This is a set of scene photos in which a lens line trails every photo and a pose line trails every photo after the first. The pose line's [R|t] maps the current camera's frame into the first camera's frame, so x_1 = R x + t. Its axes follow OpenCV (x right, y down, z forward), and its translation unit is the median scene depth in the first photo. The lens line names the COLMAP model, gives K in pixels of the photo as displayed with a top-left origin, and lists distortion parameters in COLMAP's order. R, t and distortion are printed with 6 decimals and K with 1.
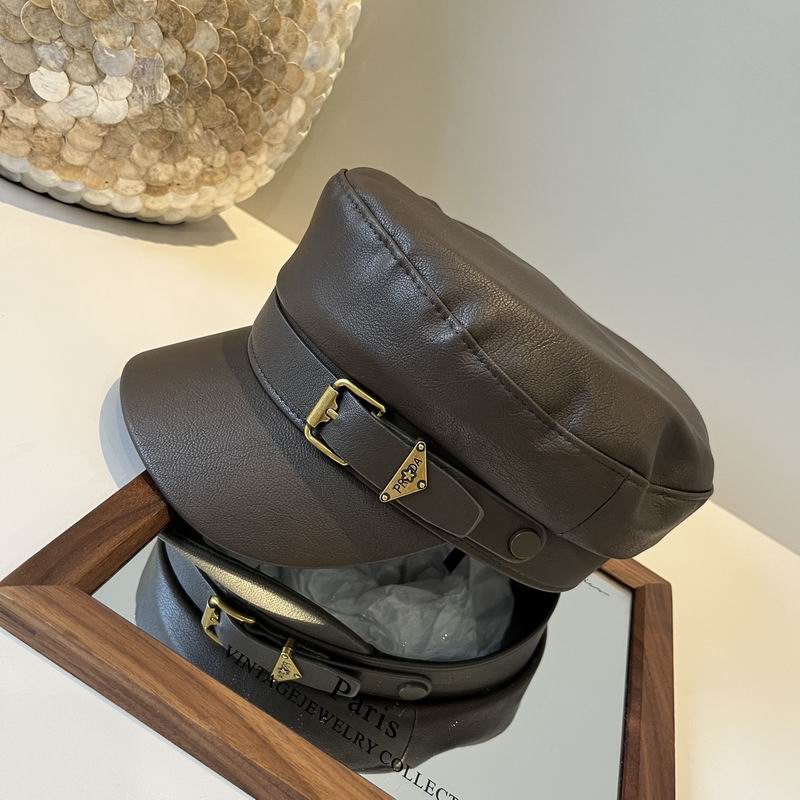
lens RADIAL K [[830.1, 0, 408.1], [0, 830.1, 392.3], [0, 0, 1]] dist [0.006032, 0.000188]
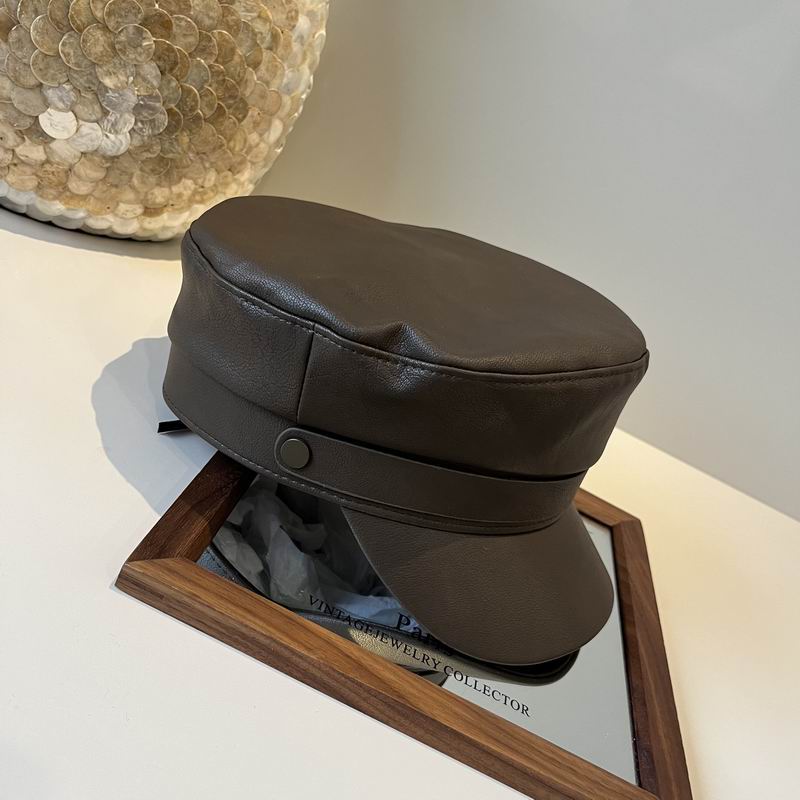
lens RADIAL K [[830.1, 0, 408.1], [0, 830.1, 392.3], [0, 0, 1]] dist [0.006032, 0.000188]
pose [[0.991525, -0.088085, 0.095489, -0.098745], [0.086544, 0.996044, 0.020178, -0.000133], [-0.096889, -0.011743, 0.995226, -0.123973]]
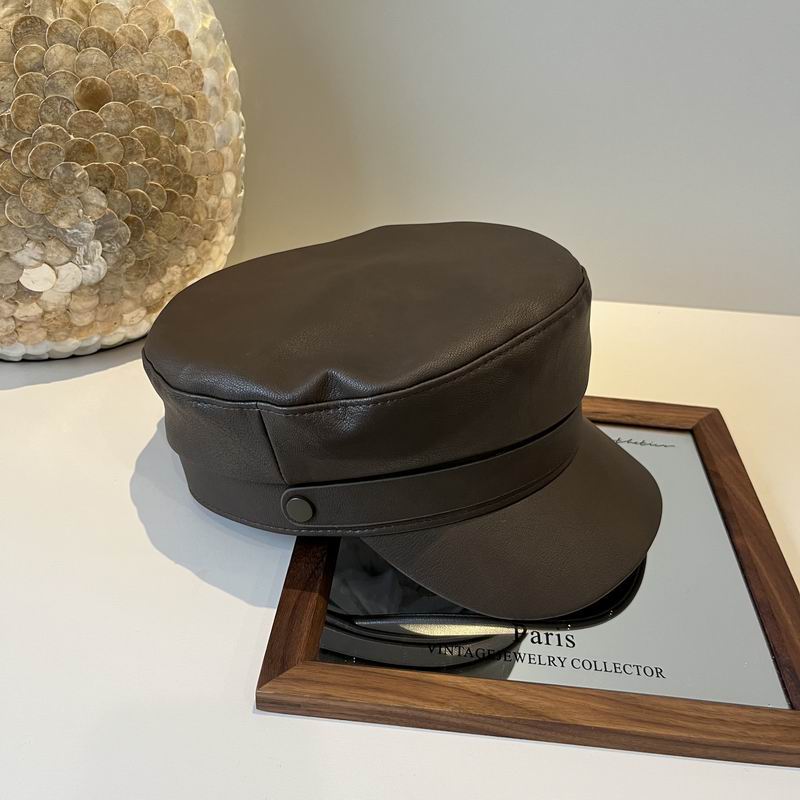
lens RADIAL K [[829.3, 0, 396.4], [0, 829.3, 392.6], [0, 0, 1]] dist [-0.010001, 0.039949]
pose [[0.886532, -0.459553, -0.053593, -0.007222], [0.462636, 0.879135, 0.114412, -0.122377], [-0.005462, -0.126224, 0.991987, -0.131426]]
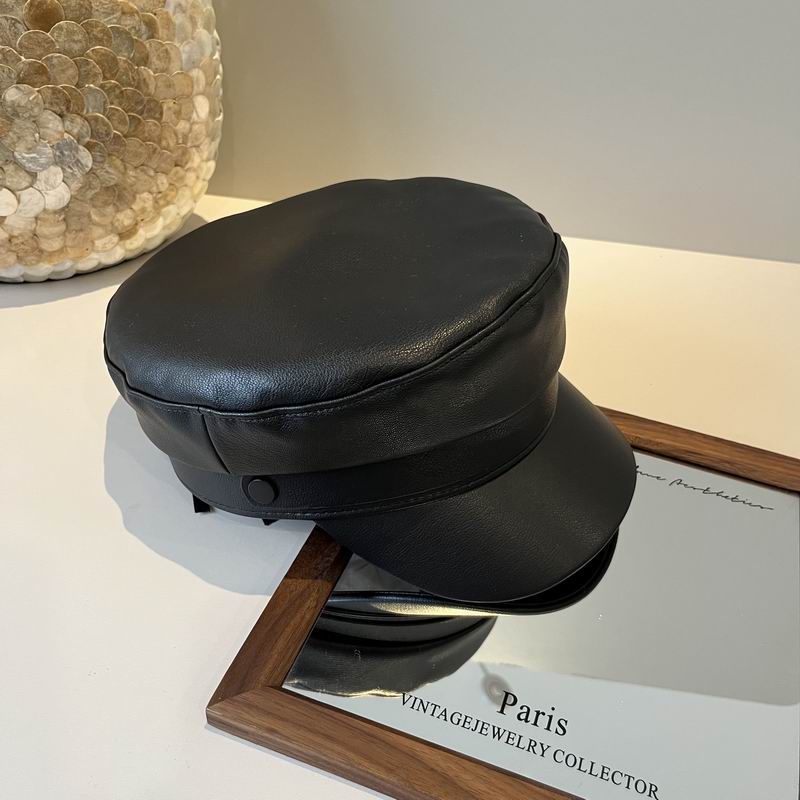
lens RADIAL K [[822.3, 0, 409.7], [0, 822.3, 408.1], [0, 0, 1]] dist [0.038624, -0.071730]
pose [[0.899871, -0.401896, -0.169448, 0.135158], [0.430110, 0.882157, 0.191845, -0.089277], [0.072378, -0.245516, 0.966687, -0.106341]]
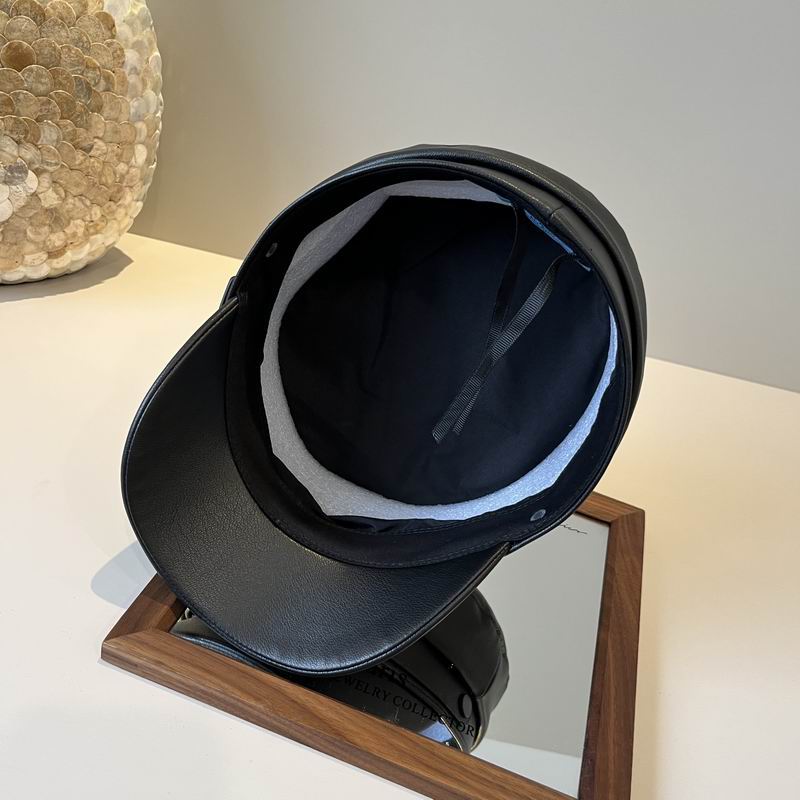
lens RADIAL K [[823.4, 0, 400.9], [0, 823.4, 399.7], [0, 0, 1]] dist [0.043394, -0.075881]
pose [[0.946906, -0.321476, 0.004700, 0.111670], [0.317529, 0.937373, 0.143205, -0.053846], [-0.050442, -0.134110, 0.989682, -0.289300]]
